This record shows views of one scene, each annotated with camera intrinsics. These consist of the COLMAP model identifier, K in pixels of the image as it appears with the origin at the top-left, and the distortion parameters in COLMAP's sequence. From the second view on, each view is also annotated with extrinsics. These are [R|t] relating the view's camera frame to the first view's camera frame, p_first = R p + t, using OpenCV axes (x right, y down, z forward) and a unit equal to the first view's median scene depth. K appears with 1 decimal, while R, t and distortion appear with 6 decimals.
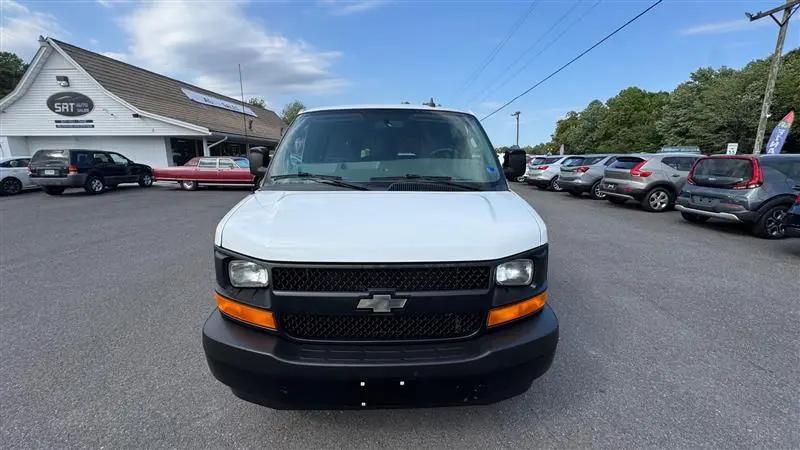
lens RADIAL K [[326.3, 0, 399.6], [0, 326.3, 231.2], [0, 0, 1]] dist [-0.000521, 0.000114]
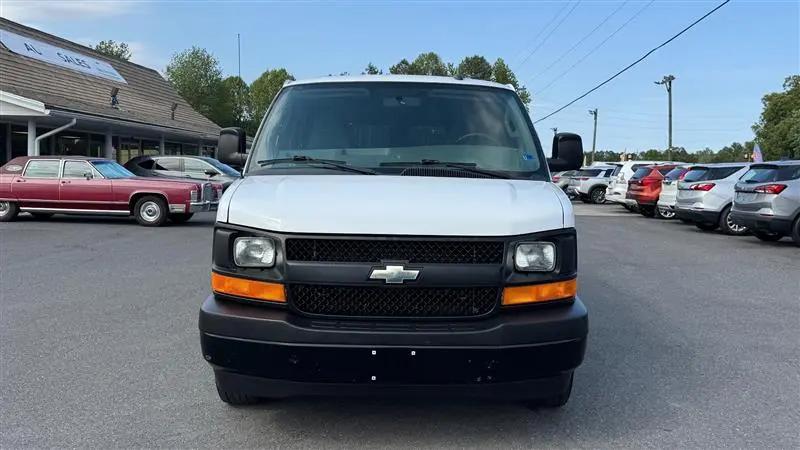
lens RADIAL K [[761.2, 0, 400.0], [0, 761.2, 225.0], [0, 0, 1]] dist [0.010813, 0.007886]
pose [[0.999641, 0.015078, -0.022150, 0.001630], [-0.018270, 0.988240, -0.151812, 0.055164], [0.019601, 0.152162, 0.988161, -0.172797]]
